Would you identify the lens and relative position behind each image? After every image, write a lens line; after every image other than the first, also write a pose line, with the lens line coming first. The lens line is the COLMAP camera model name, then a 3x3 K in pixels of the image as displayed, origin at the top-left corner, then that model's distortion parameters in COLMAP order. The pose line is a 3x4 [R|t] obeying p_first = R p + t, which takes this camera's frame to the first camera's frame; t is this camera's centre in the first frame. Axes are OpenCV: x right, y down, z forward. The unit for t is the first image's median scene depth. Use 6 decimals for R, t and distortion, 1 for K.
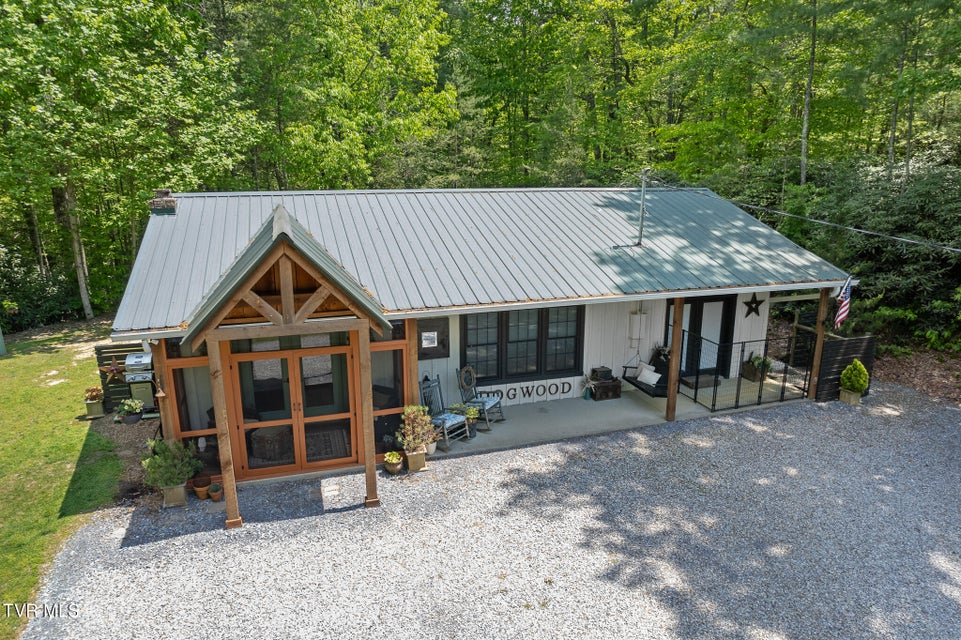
lens RADIAL K [[625.1, 0, 487.2], [0, 625.1, 322.3], [0, 0, 1]] dist [-0.028172, 0.003767]
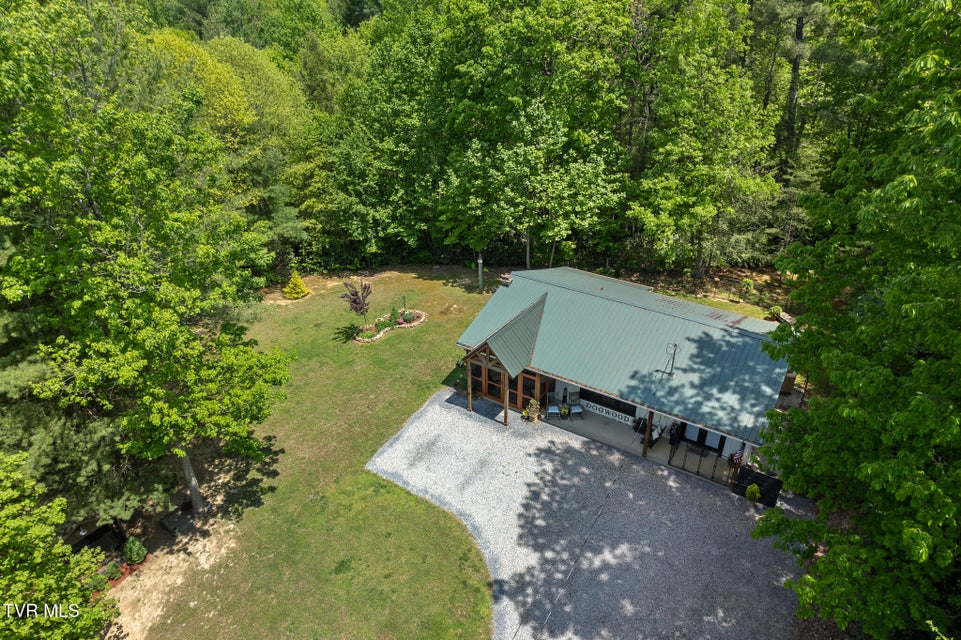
lens RADIAL K [[625.1, 0, 479.2], [0, 625.1, 316.2], [0, 0, 1]] dist [-0.028172, 0.003767]
pose [[0.621045, 0.363404, -0.694435, 1.155382], [-0.187221, 0.929148, 0.318797, -0.796573], [0.761086, -0.067974, 0.645080, -0.713044]]
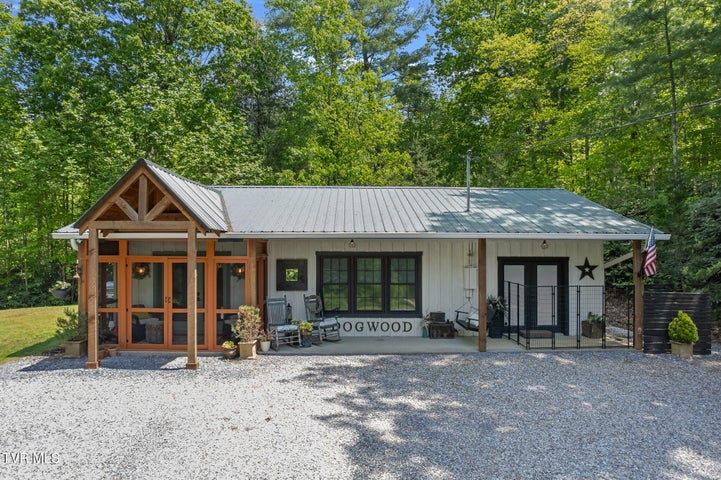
lens RADIAL K [[469.0, 0, 362.8], [0, 469.0, 243.9], [0, 0, 1]] dist [-0.028172, 0.003767]
pose [[0.954443, -0.004171, -0.298363, 0.316213], [-0.073159, 0.966112, -0.247539, 0.180673], [0.289285, 0.258090, 0.921794, 0.097970]]
